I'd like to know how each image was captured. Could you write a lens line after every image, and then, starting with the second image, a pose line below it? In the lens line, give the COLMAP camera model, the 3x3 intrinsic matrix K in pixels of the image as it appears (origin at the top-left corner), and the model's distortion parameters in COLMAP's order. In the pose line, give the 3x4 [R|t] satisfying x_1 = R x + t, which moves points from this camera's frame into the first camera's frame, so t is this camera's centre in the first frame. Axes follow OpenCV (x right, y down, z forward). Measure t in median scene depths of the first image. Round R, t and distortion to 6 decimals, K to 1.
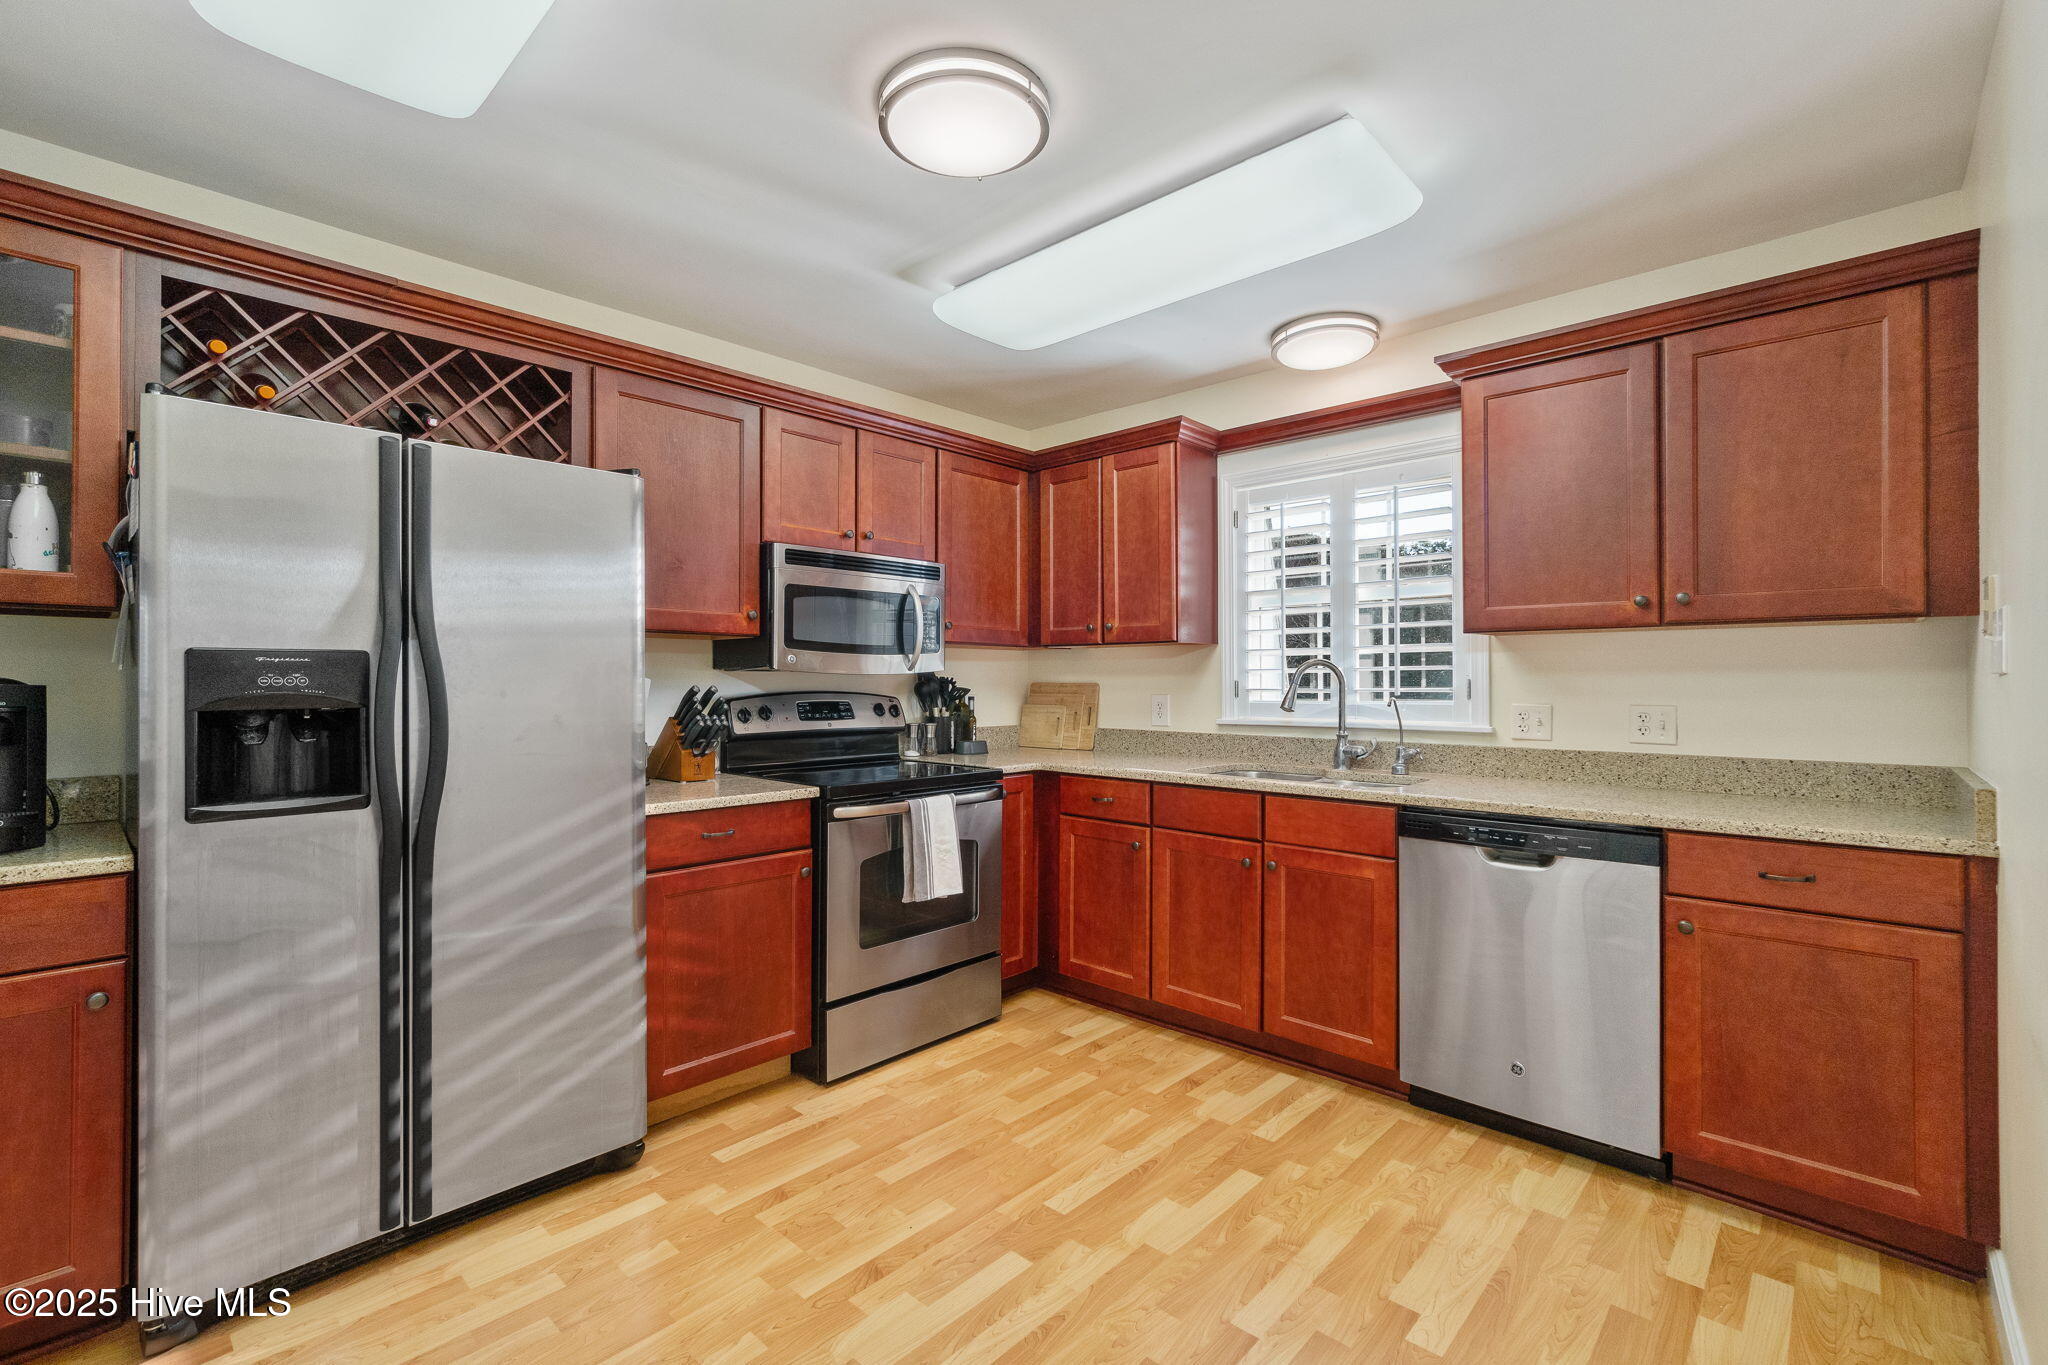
lens RADIAL K [[905.8, 0, 1030.9], [0, 905.8, 677.2], [0, 0, 1]] dist [-0.002401, 0.002640]
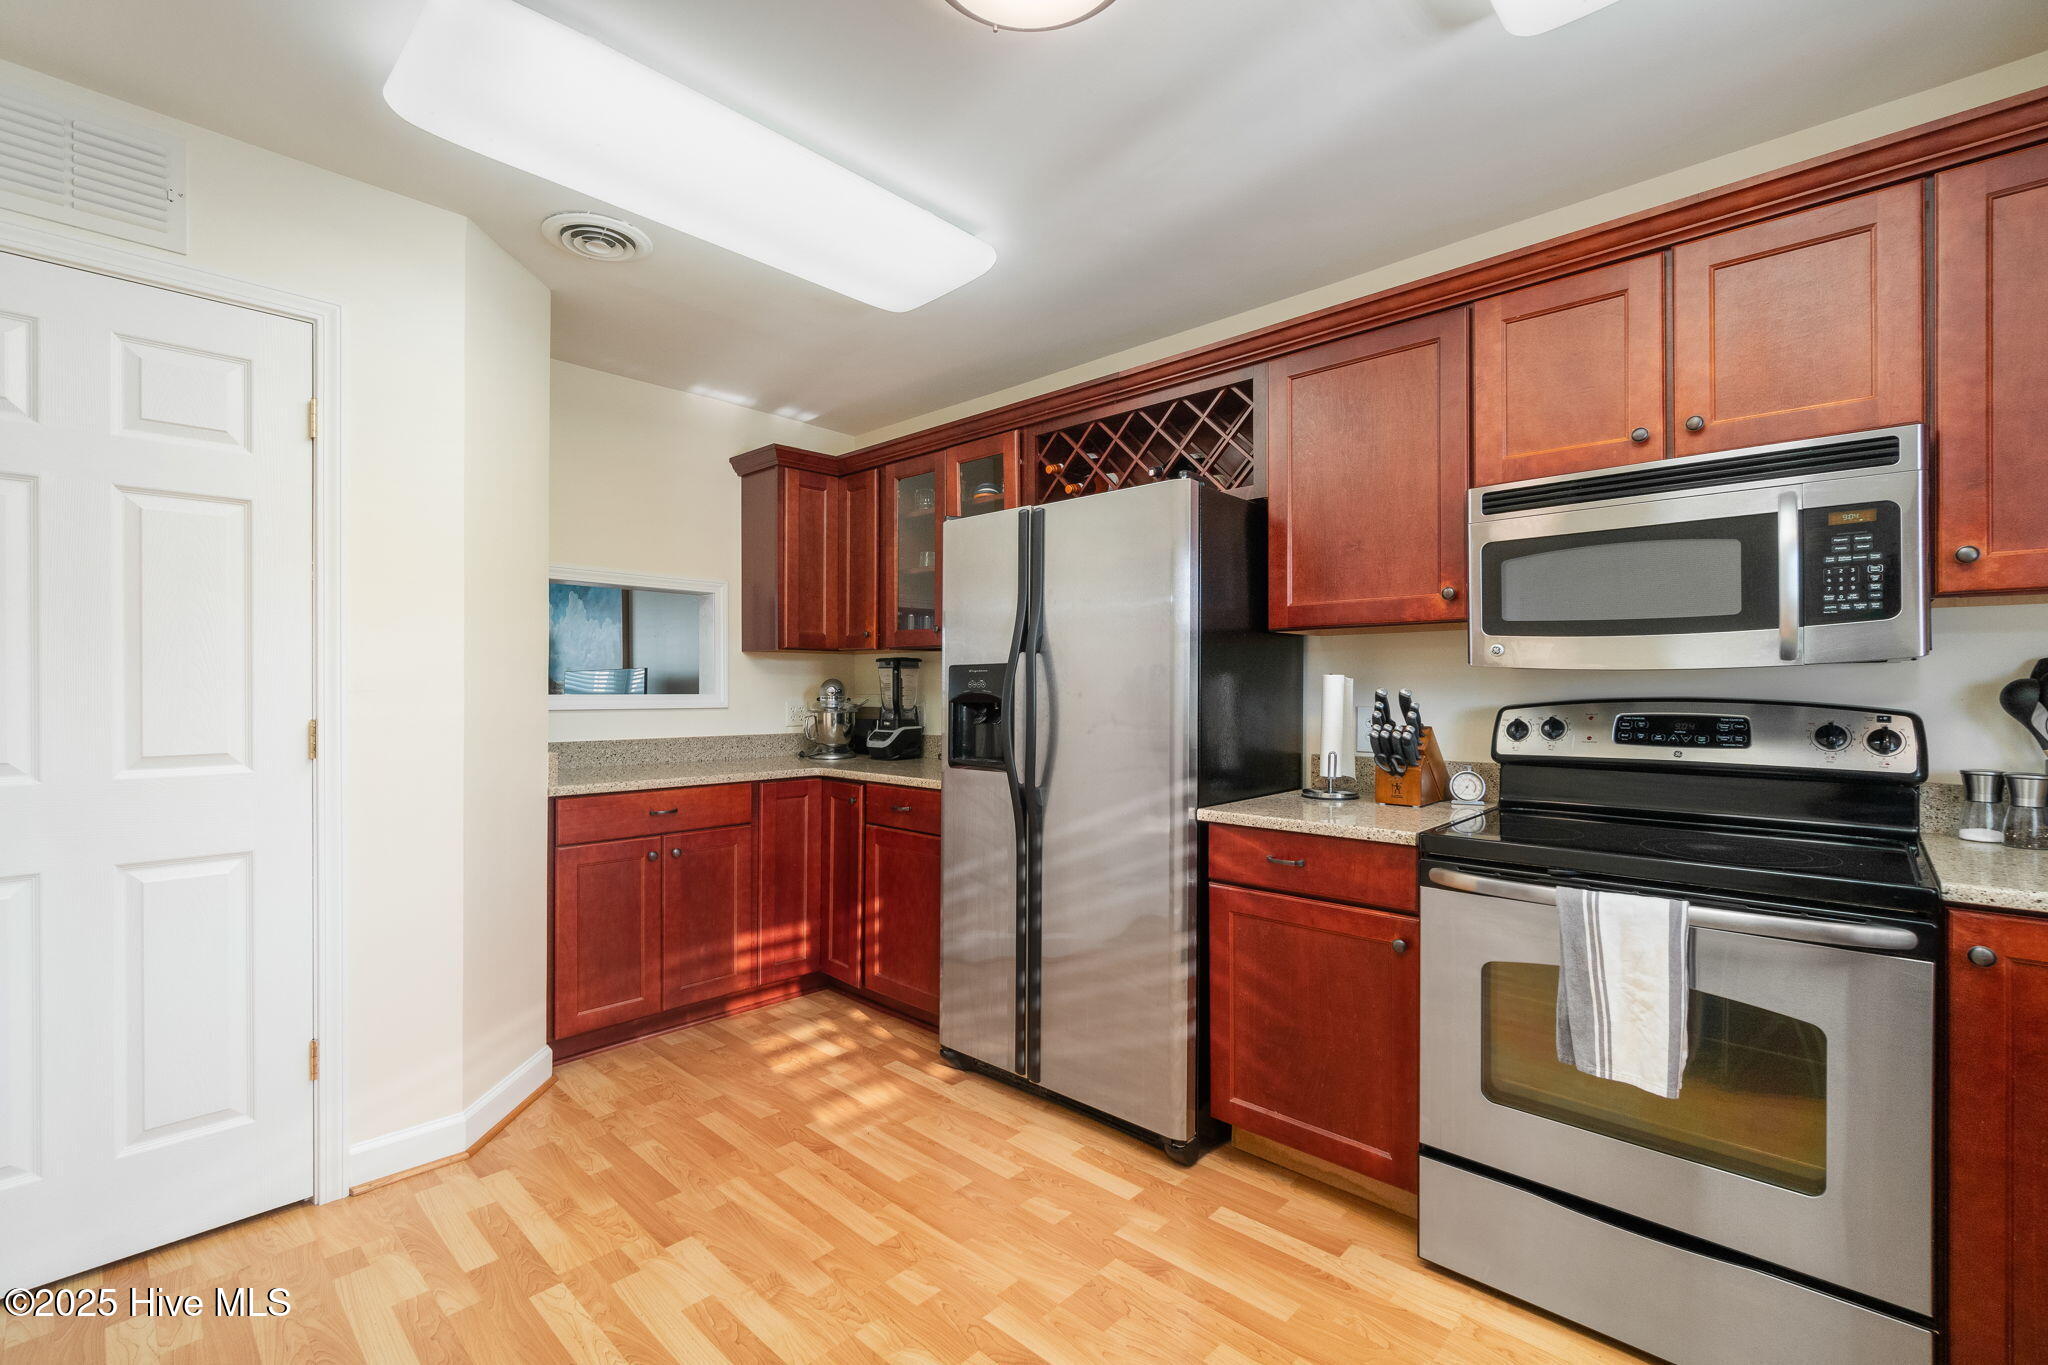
lens RADIAL K [[905.8, 0, 990.2], [0, 905.8, 684.4], [0, 0, 1]] dist [-0.002401, 0.002640]
pose [[-0.028315, 0.001023, -0.999599, 0.485998], [0.008513, 0.999963, 0.000782, 0.002281], [0.999563, -0.008488, -0.028322, 0.697427]]
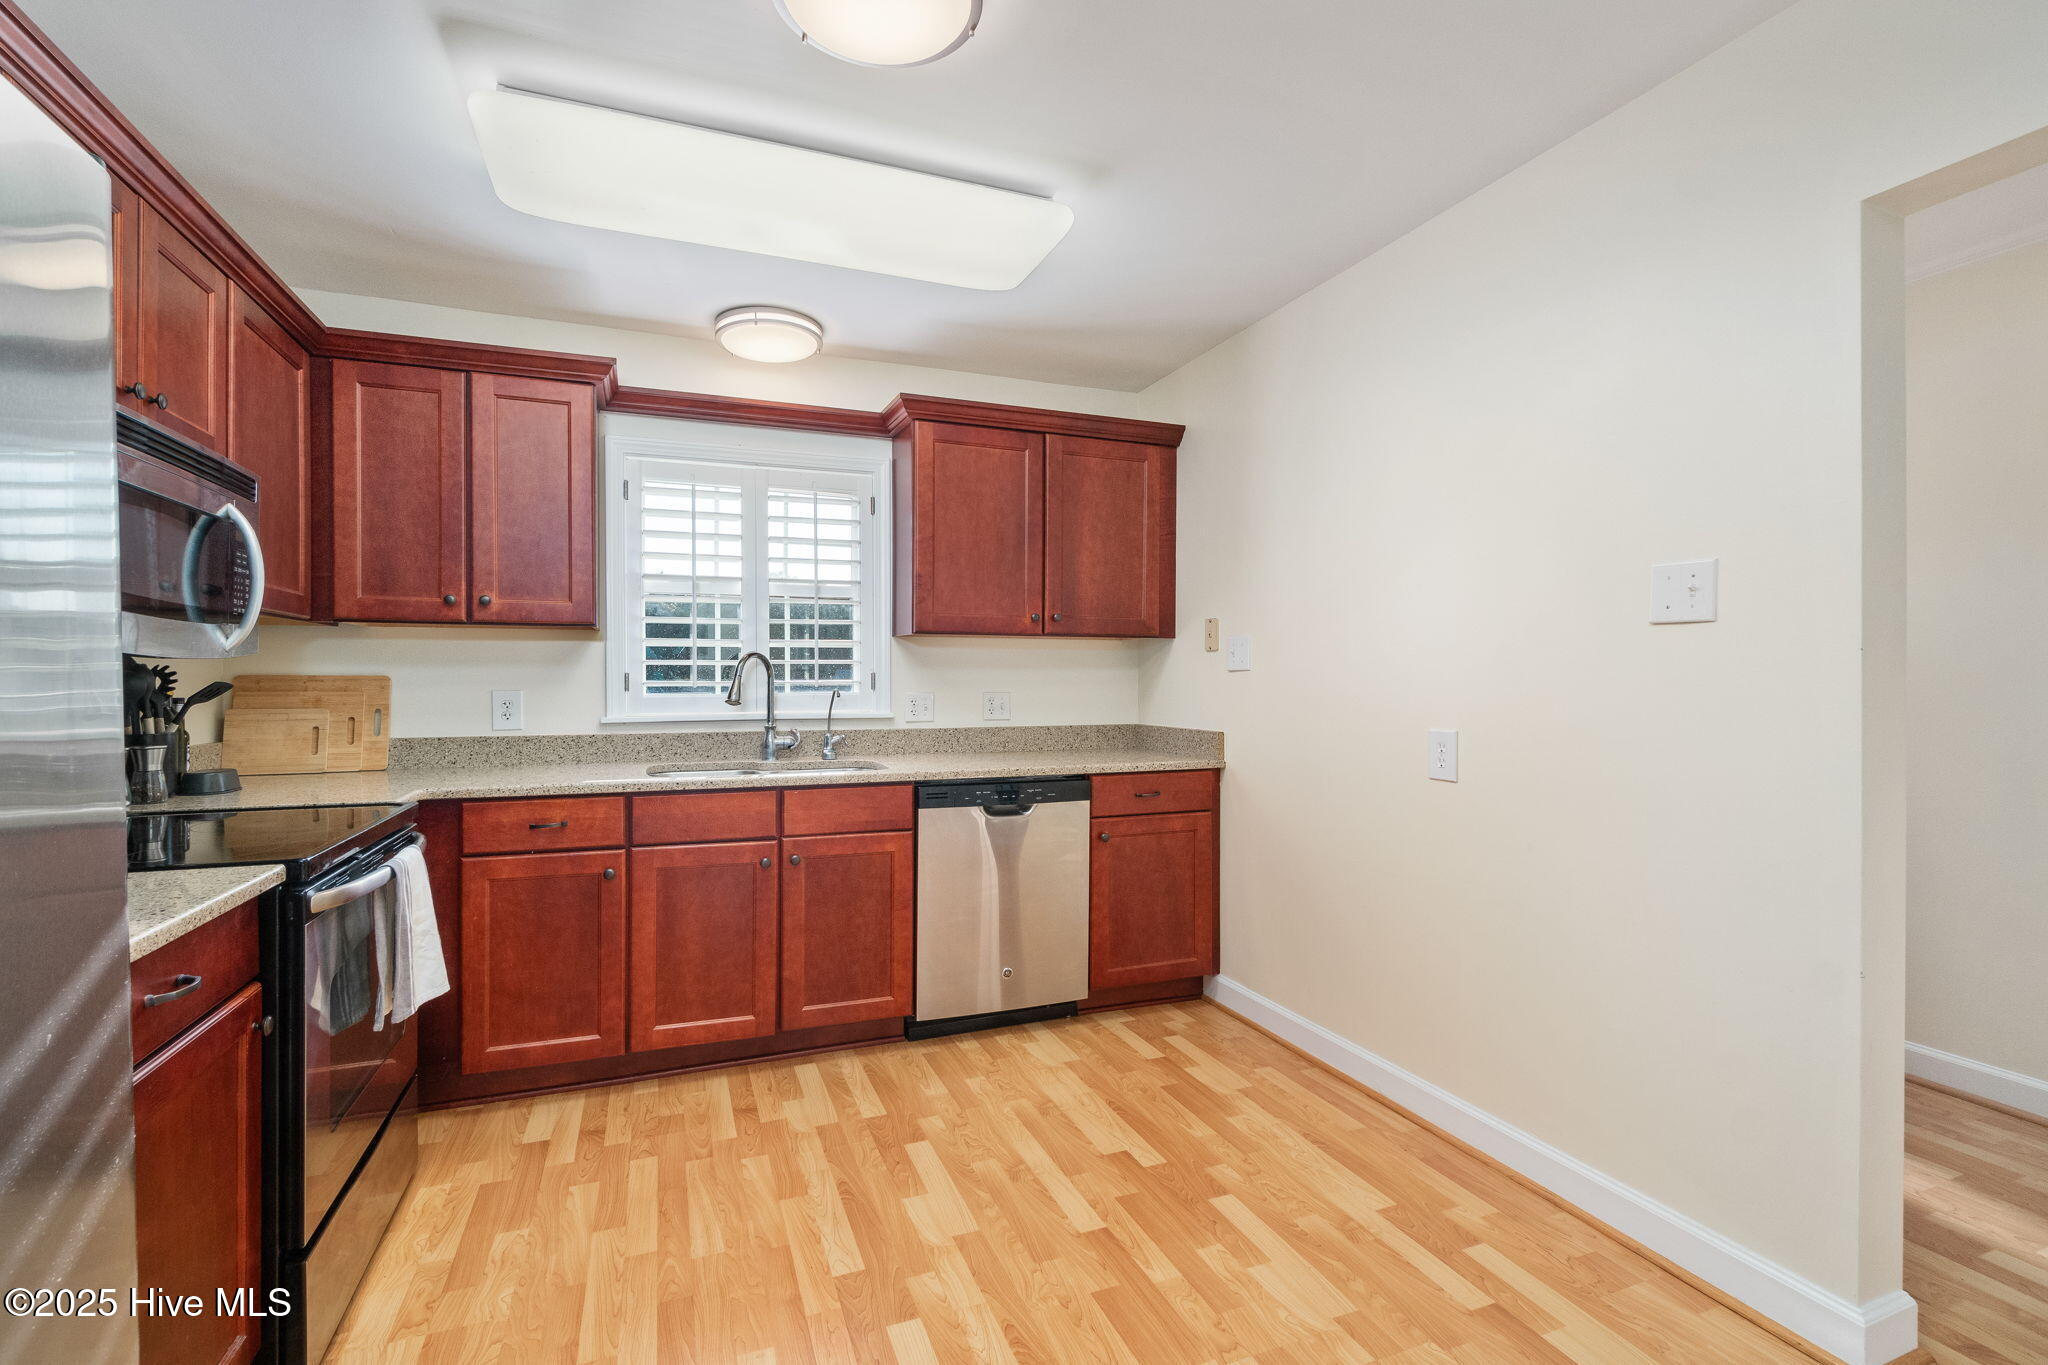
lens RADIAL K [[905.8, 0, 1003.4], [0, 905.8, 681.7], [0, 0, 1]] dist [-0.002401, 0.002640]
pose [[0.442188, -0.003778, 0.896914, -0.542476], [-0.004798, 0.999967, 0.006578, 0.006431], [-0.896909, -0.007212, 0.442155, 0.376805]]
